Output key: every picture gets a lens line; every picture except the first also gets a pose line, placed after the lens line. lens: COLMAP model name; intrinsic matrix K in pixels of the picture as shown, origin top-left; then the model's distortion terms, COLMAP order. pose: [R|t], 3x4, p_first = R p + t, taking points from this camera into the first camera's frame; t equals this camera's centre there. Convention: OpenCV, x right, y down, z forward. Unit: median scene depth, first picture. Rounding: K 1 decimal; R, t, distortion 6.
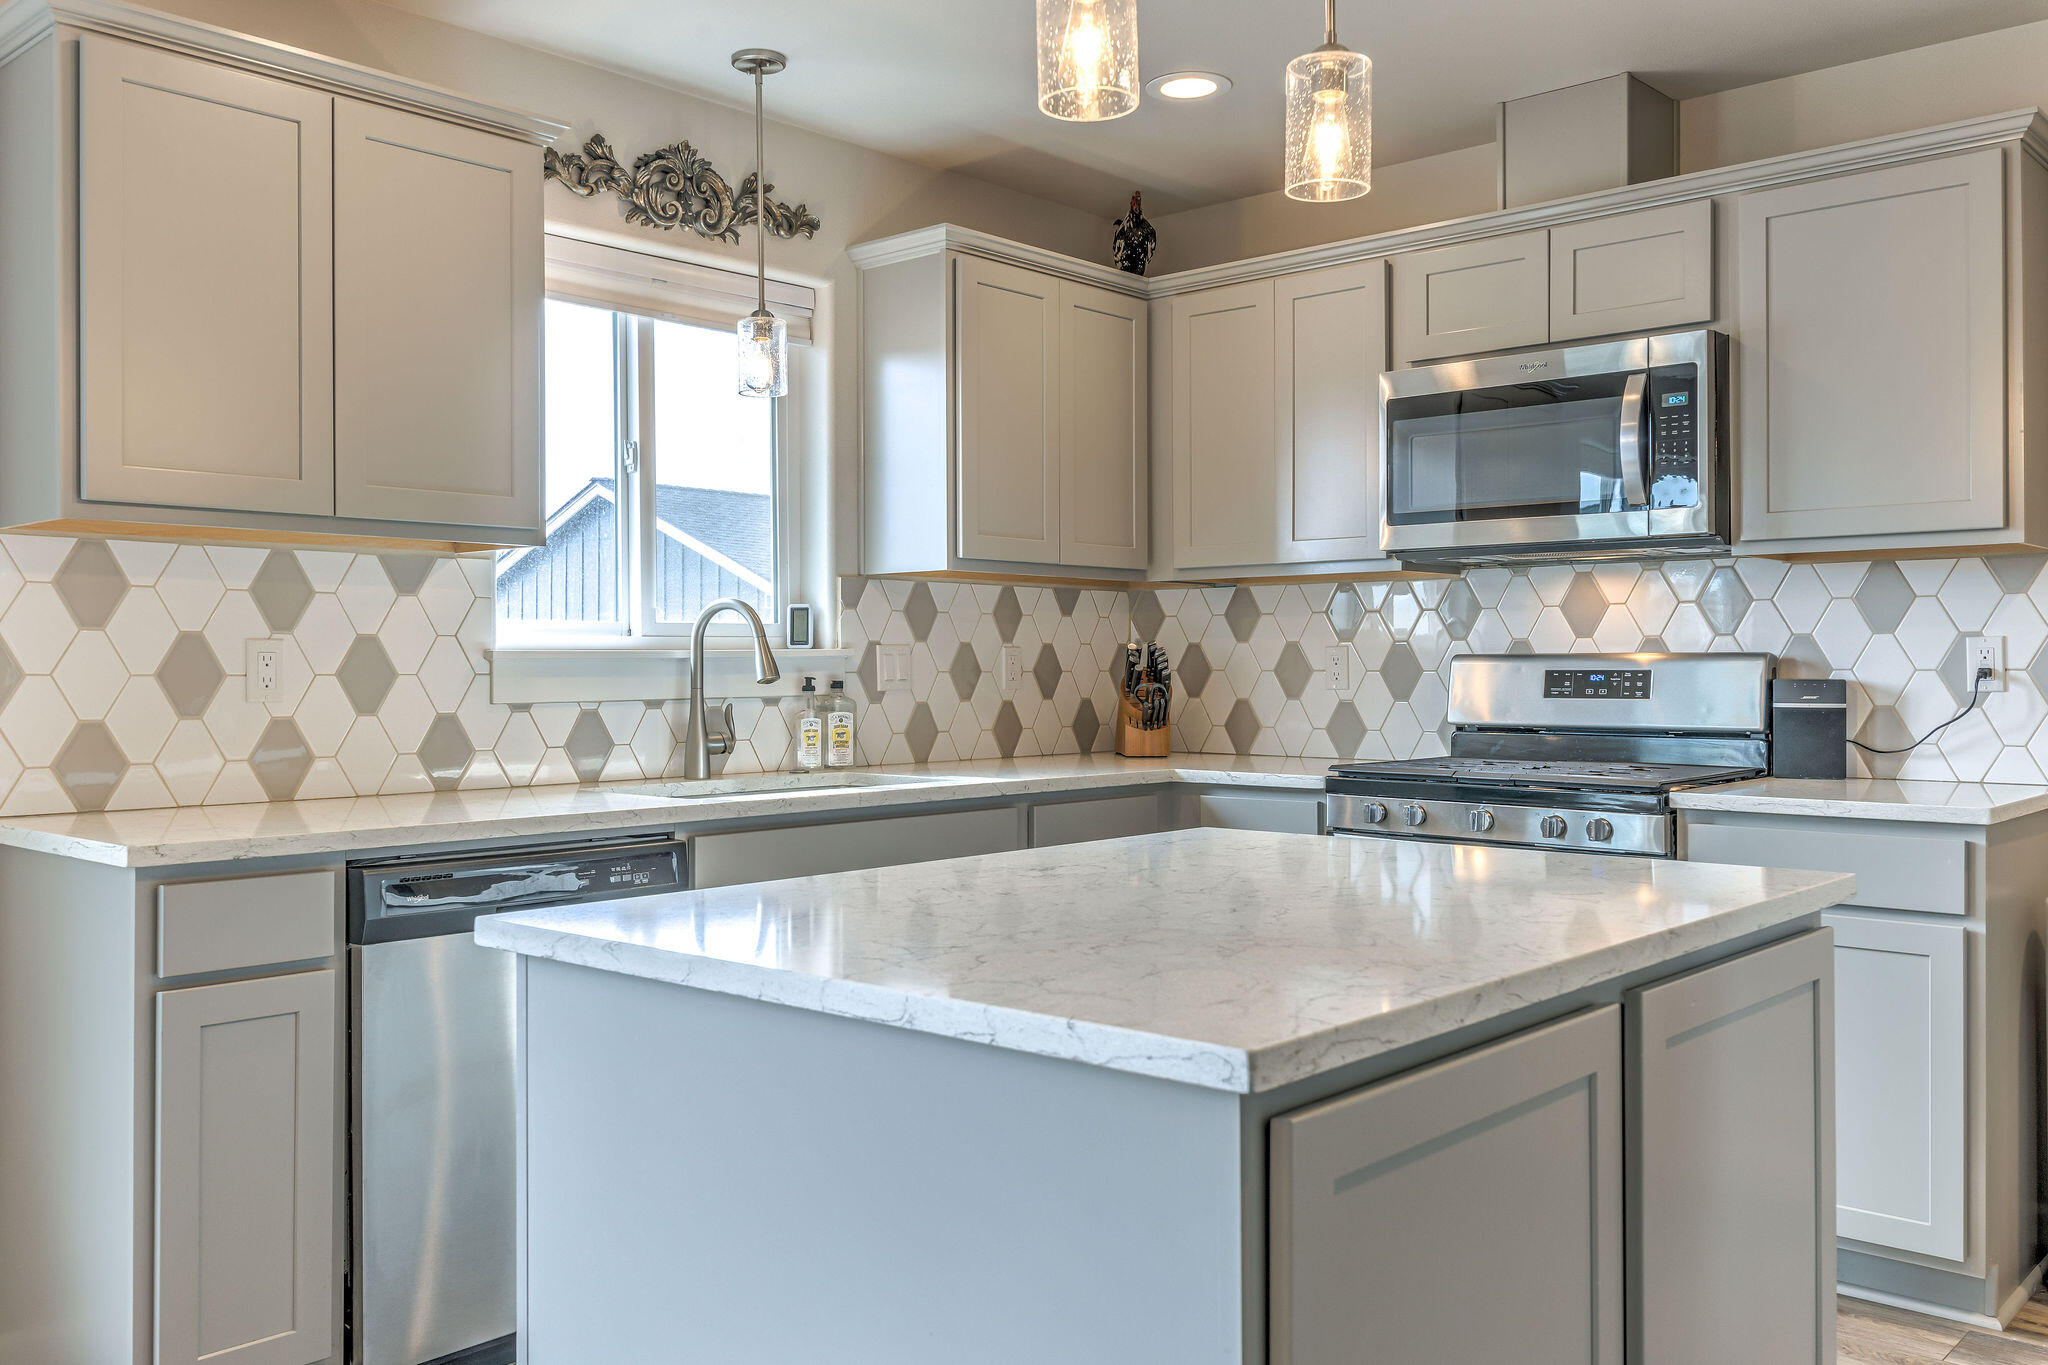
lens RADIAL K [[1692.5, 0, 1024.0], [0, 1692.5, 682.5], [0, 0, 1]] dist [-0.005205, -0.000779]
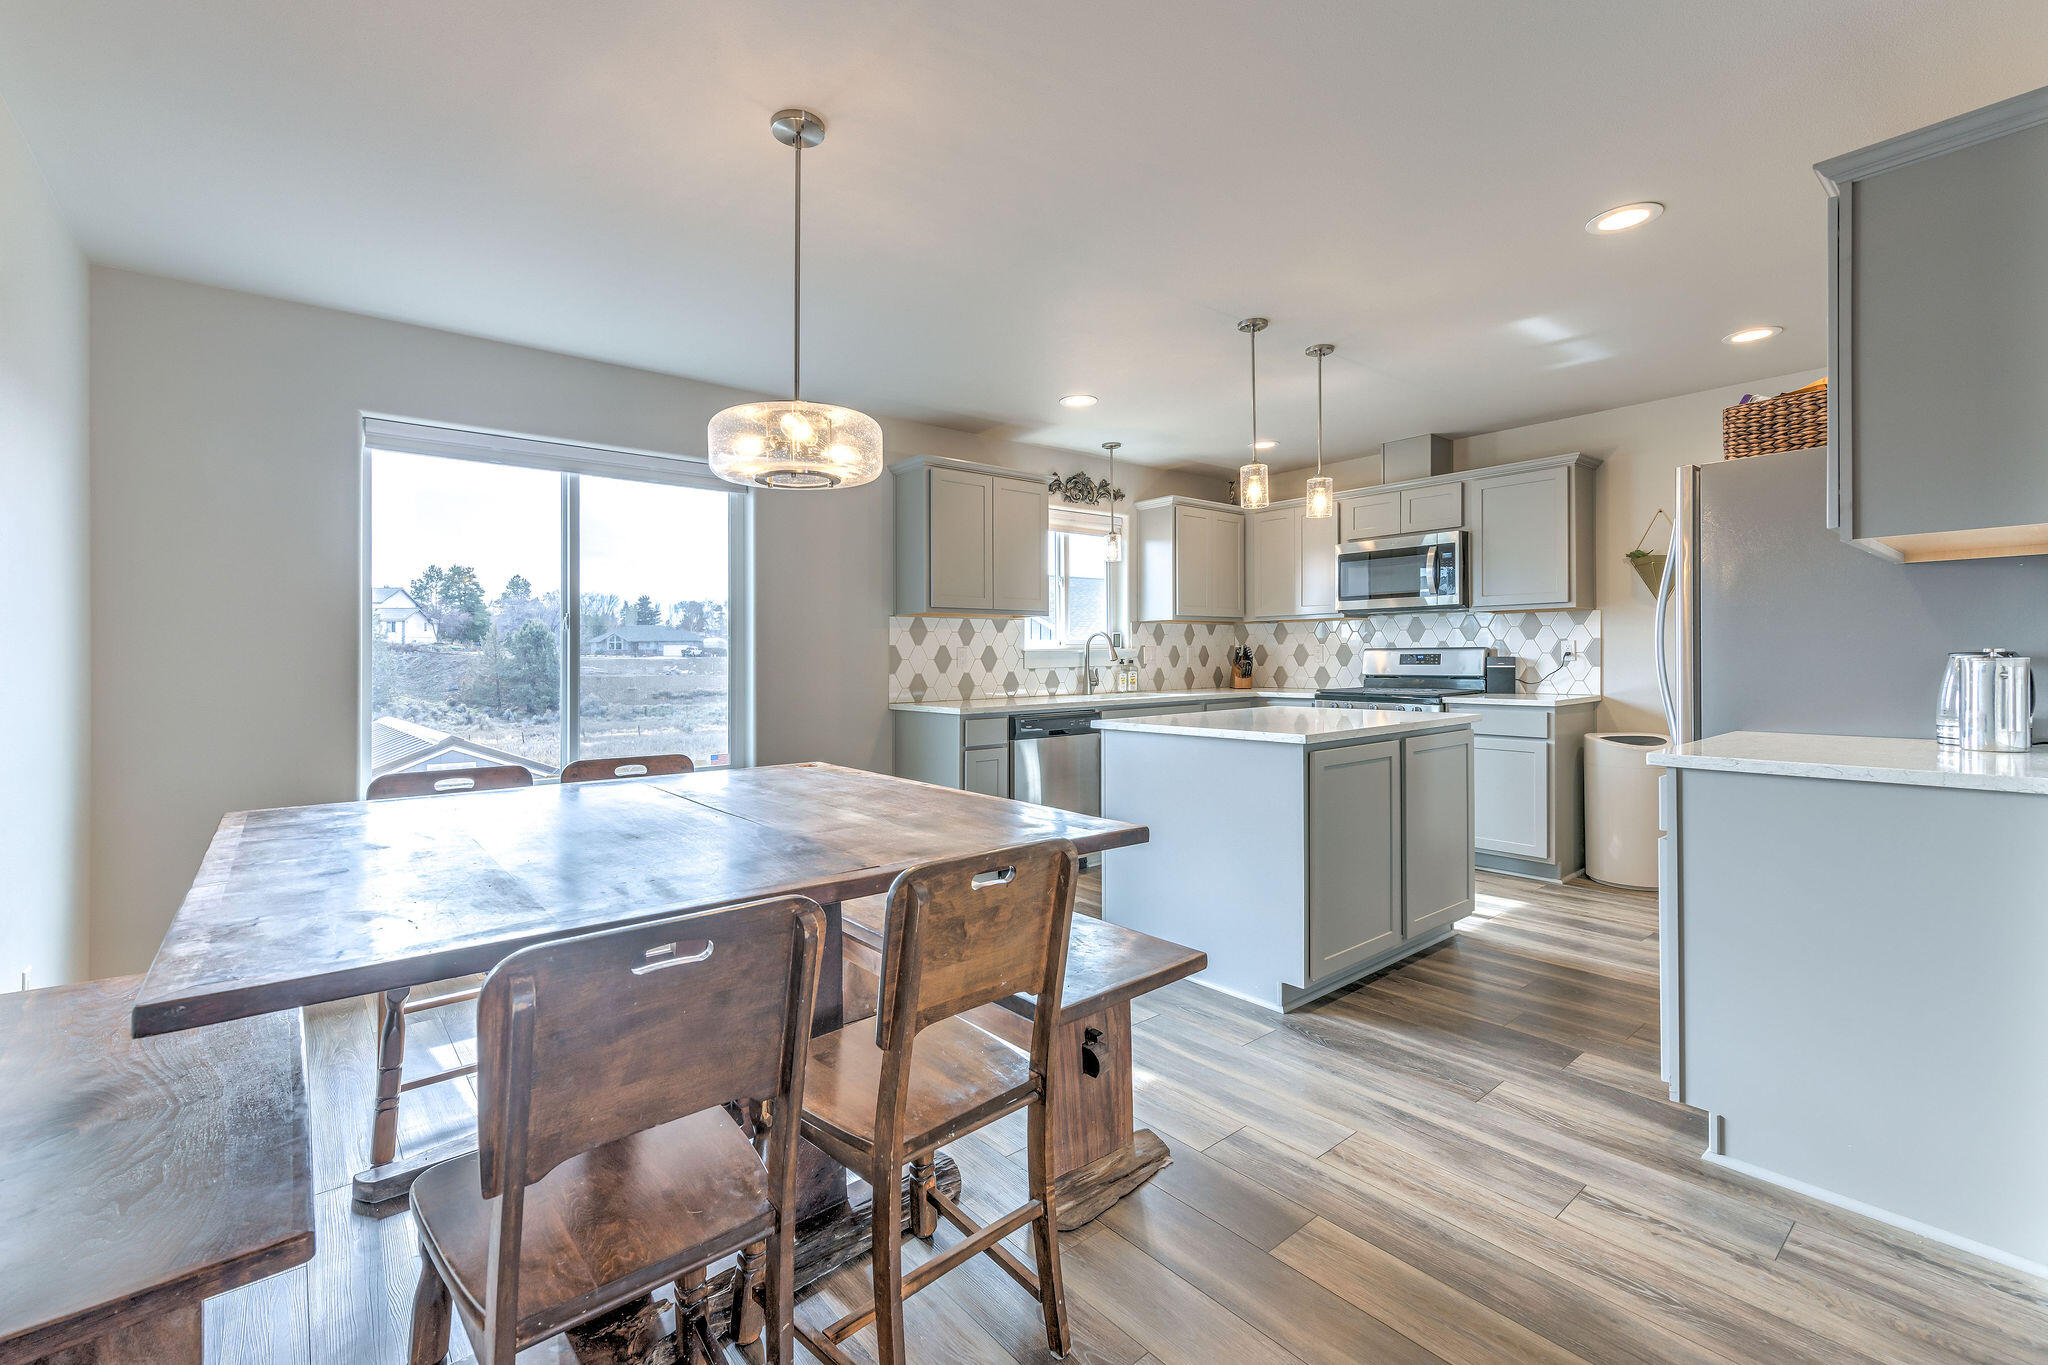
lens RADIAL K [[868.5, 0, 1024.0], [0, 868.5, 682.5], [0, 0, 1]] dist [0.000624, -0.000283]
pose [[0.990403, -0.004261, -0.138147, -0.093065], [0.007424, 0.999722, 0.022390, 0.002446], [0.138013, -0.023201, 0.990159, -0.452714]]
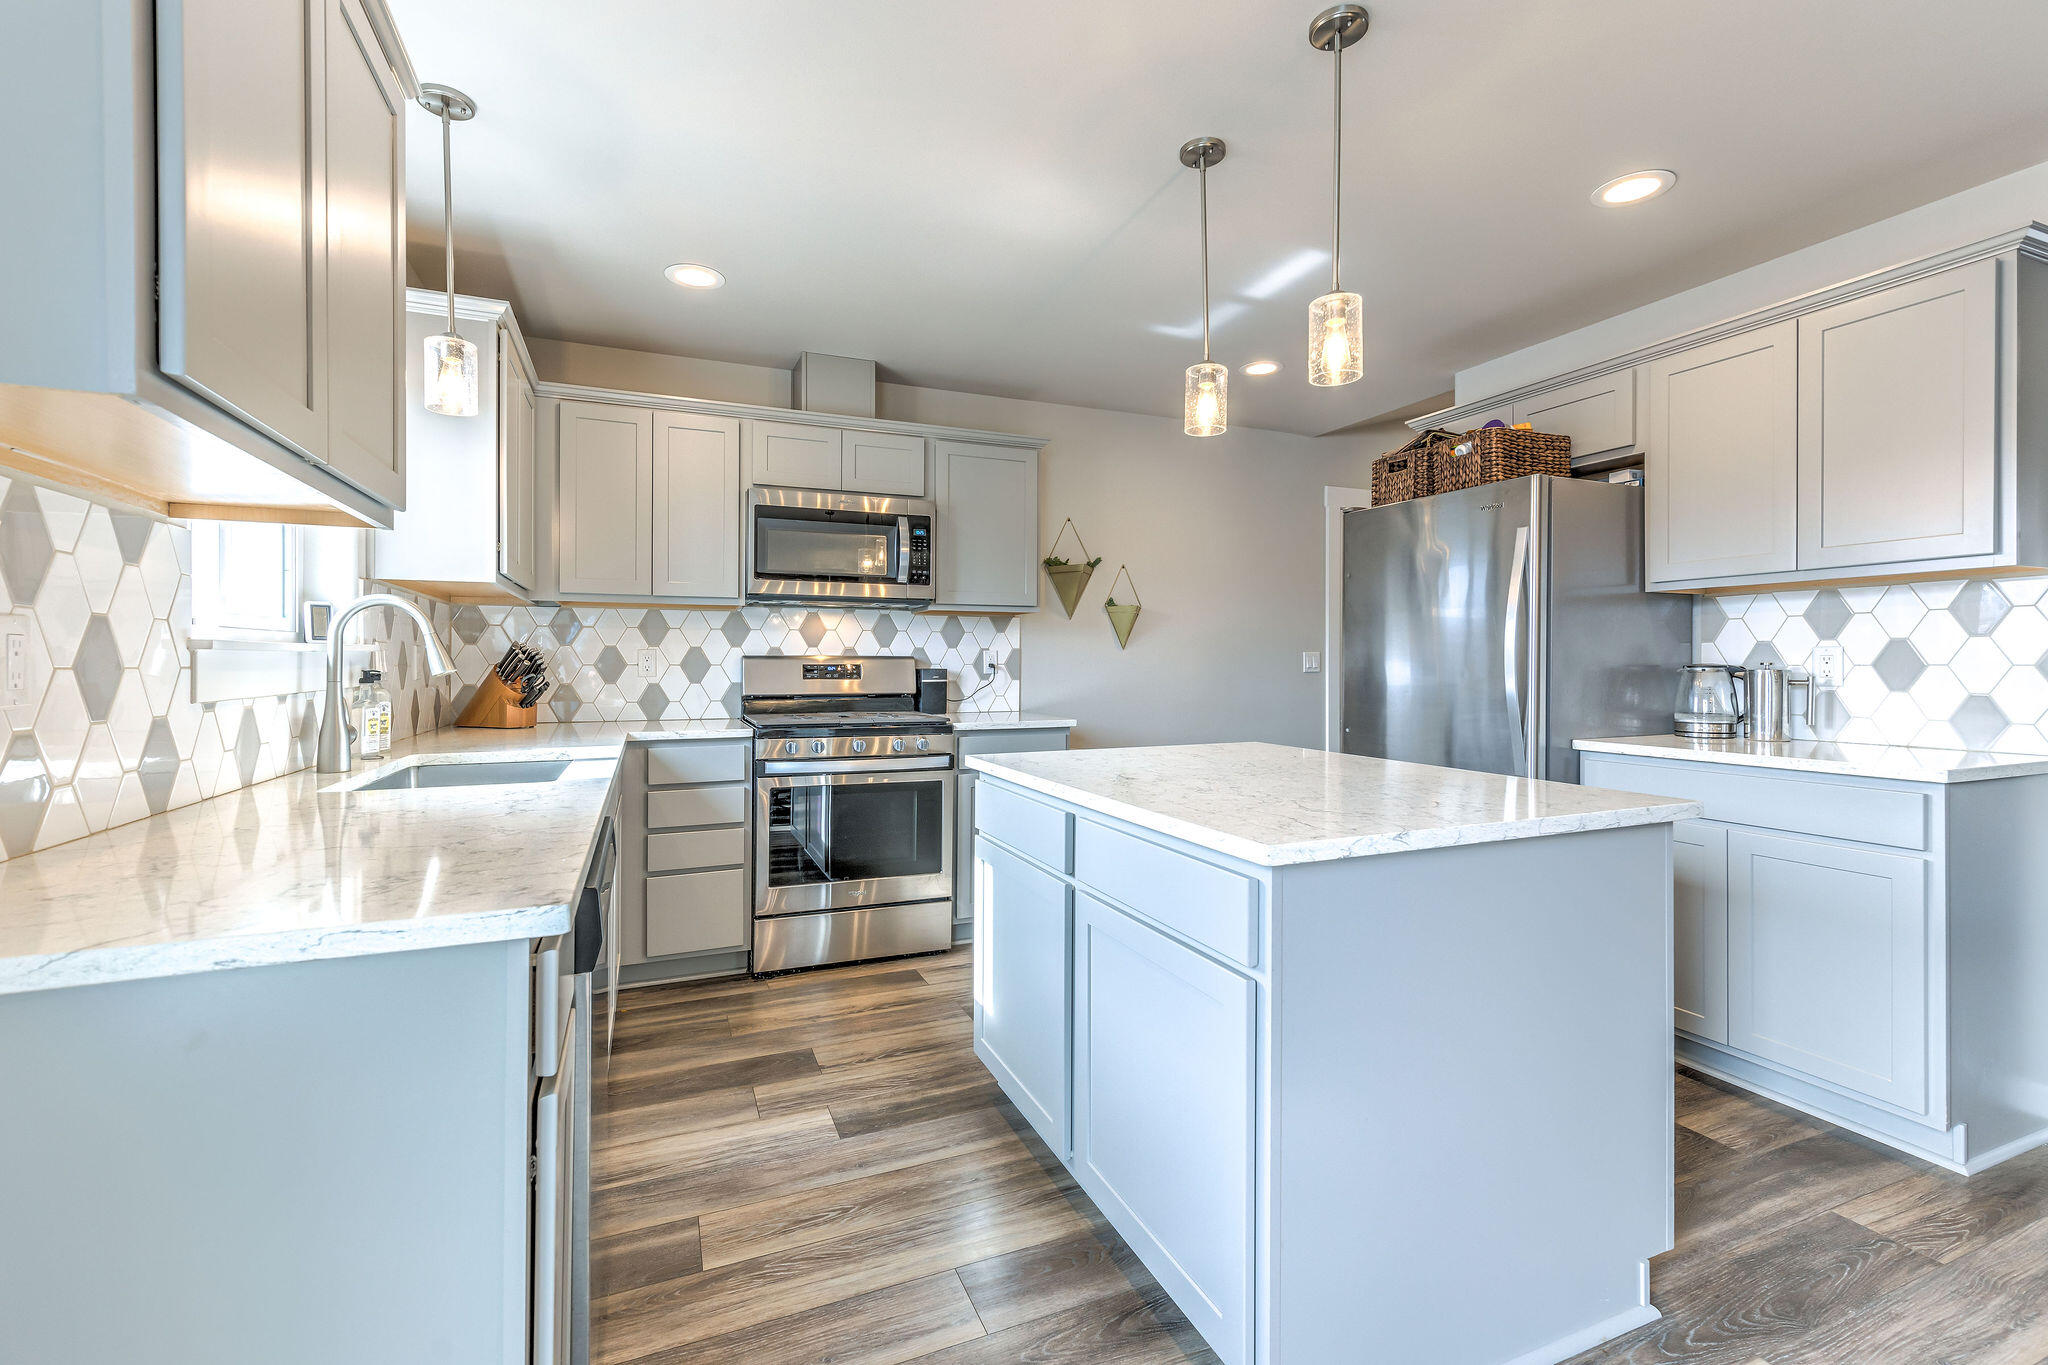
lens RADIAL K [[868.5, 0, 1024.0], [0, 868.5, 682.5], [0, 0, 1]] dist [0.000624, -0.000283]
pose [[0.431251, -0.017625, 0.902060, -0.461763], [0.007232, 0.999845, 0.016078, -0.001323], [-0.902203, -0.000410, 0.431311, 0.391706]]
